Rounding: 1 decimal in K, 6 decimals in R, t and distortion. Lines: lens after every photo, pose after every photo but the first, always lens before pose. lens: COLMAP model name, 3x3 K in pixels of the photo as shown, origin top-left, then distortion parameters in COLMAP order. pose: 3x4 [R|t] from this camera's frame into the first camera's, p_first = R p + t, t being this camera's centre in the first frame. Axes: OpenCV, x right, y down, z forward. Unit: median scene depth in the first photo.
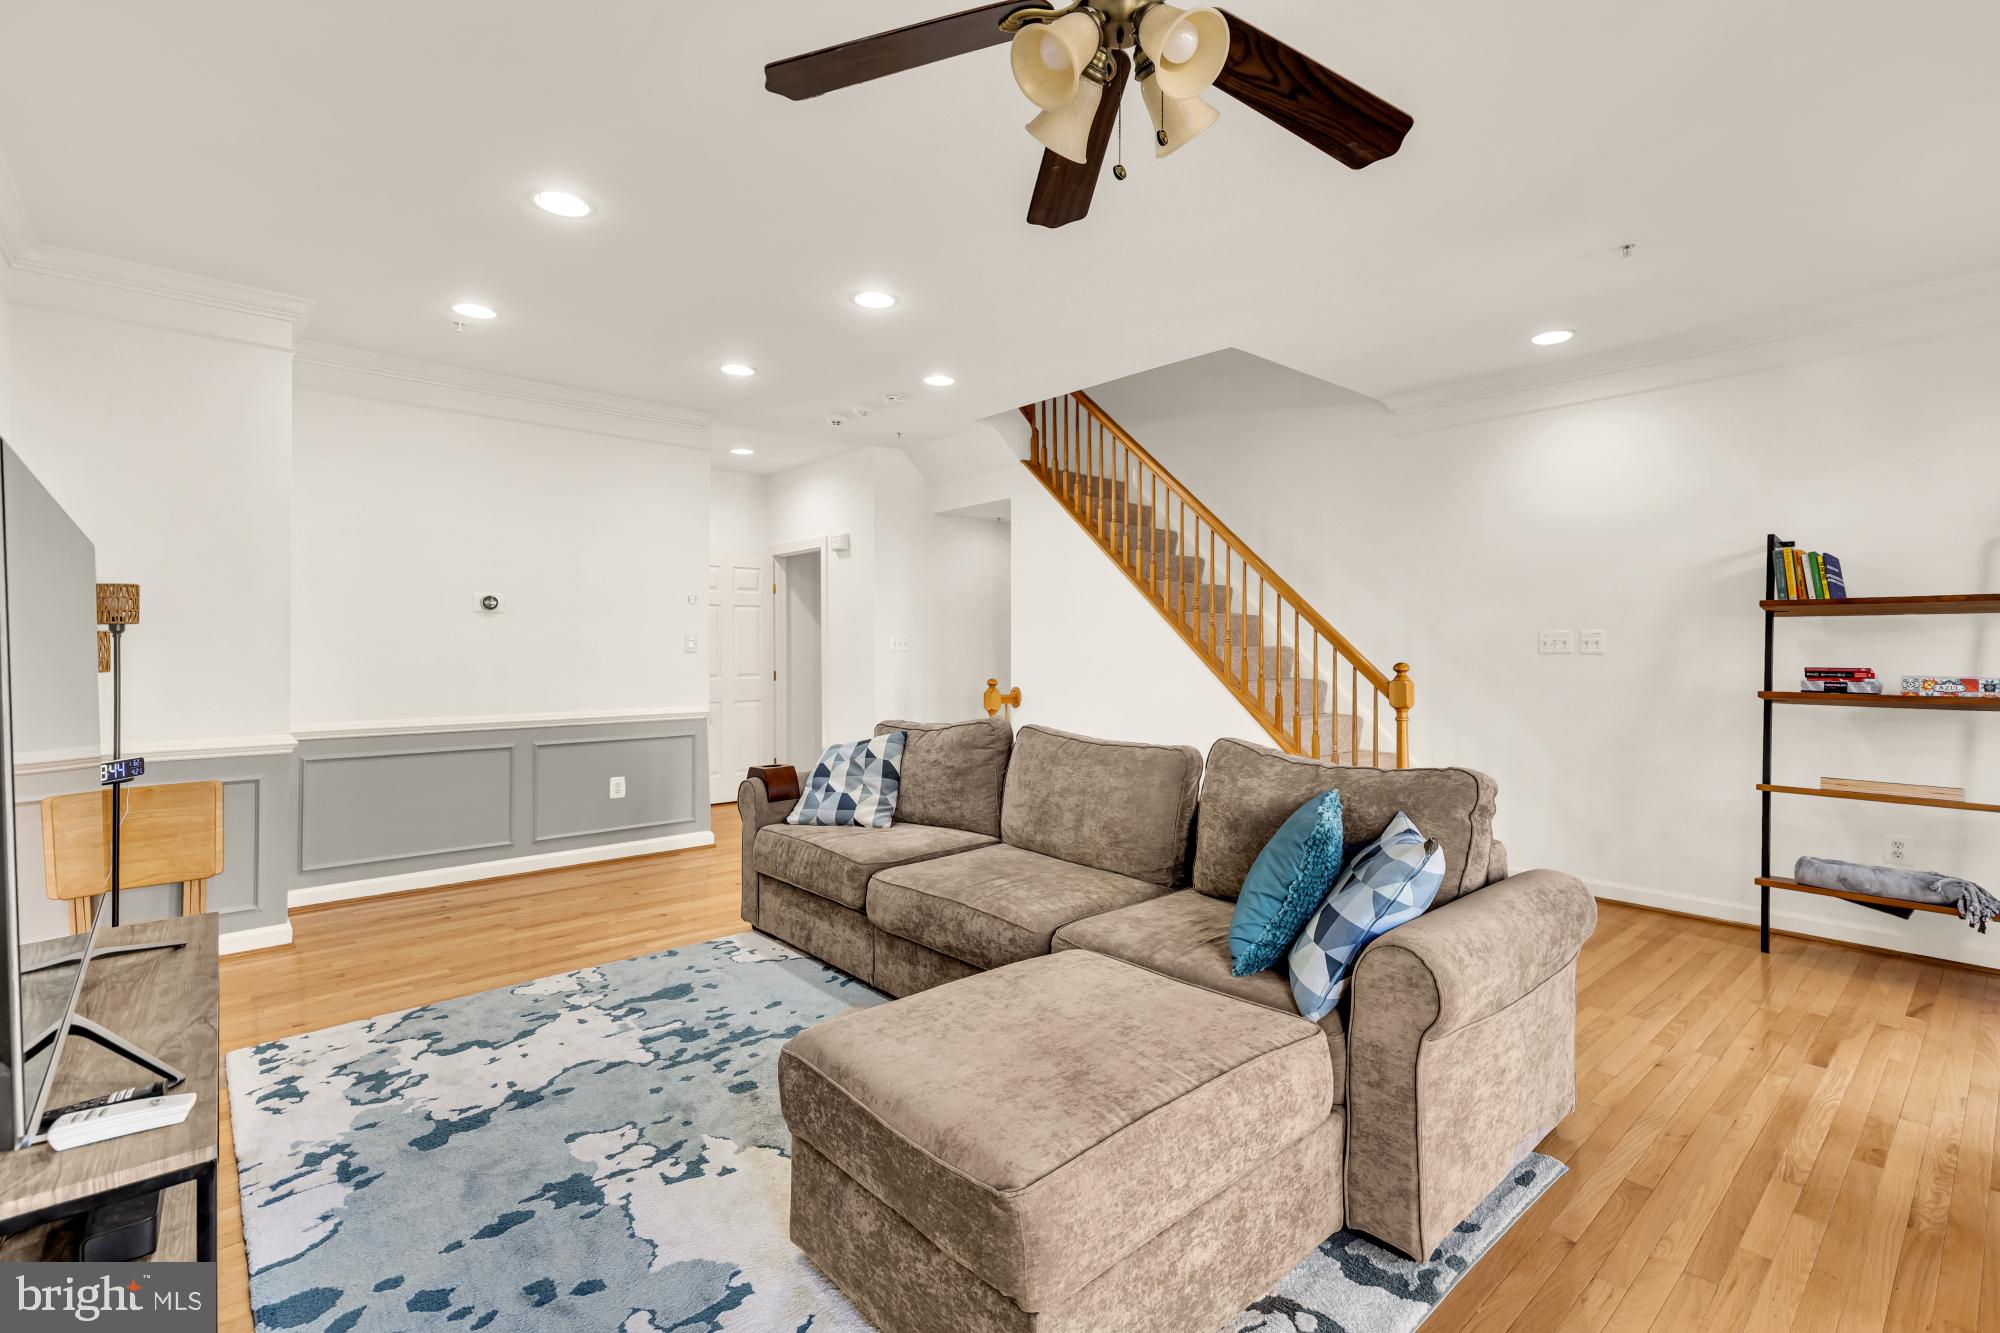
lens RADIAL K [[909.1, 0, 1024.5], [0, 909.1, 662.2], [0, 0, 1]] dist [-0.001218, -0.000737]
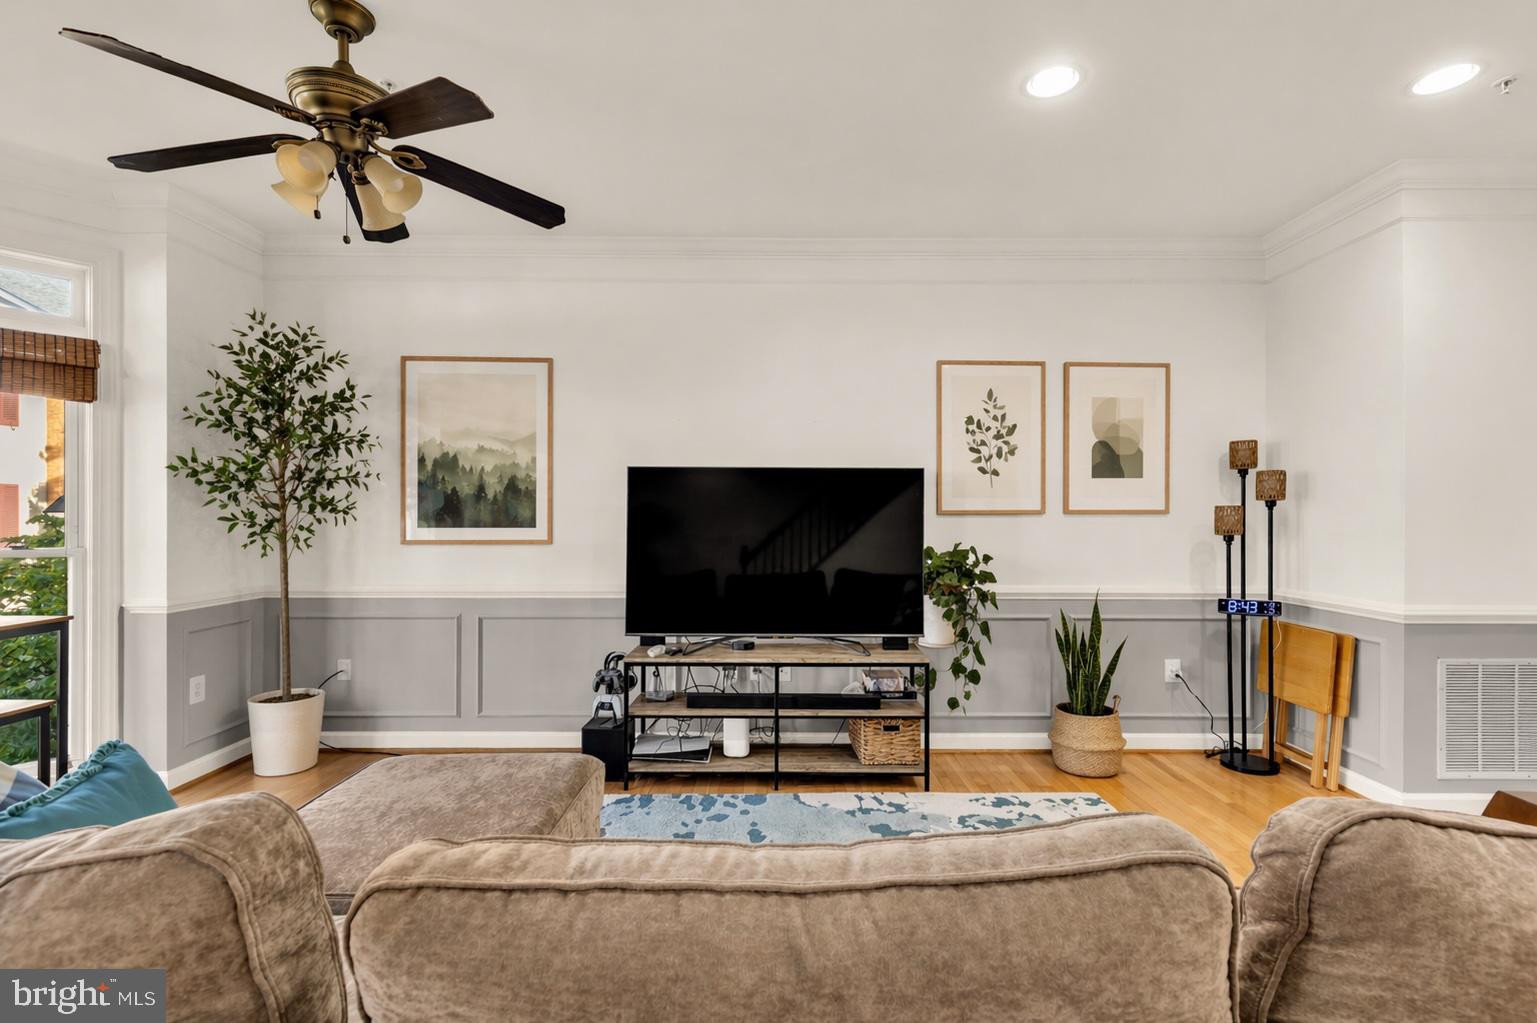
lens RADIAL K [[698.7, 0, 787.3], [0, 698.7, 508.2], [0, 0, 1]] dist [-0.001218, -0.000737]
pose [[-0.662527, -0.010206, -0.748969, 0.369430], [-0.018828, 0.999818, 0.003030, -0.030488], [0.748801, 0.016109, -0.662599, 1.672758]]
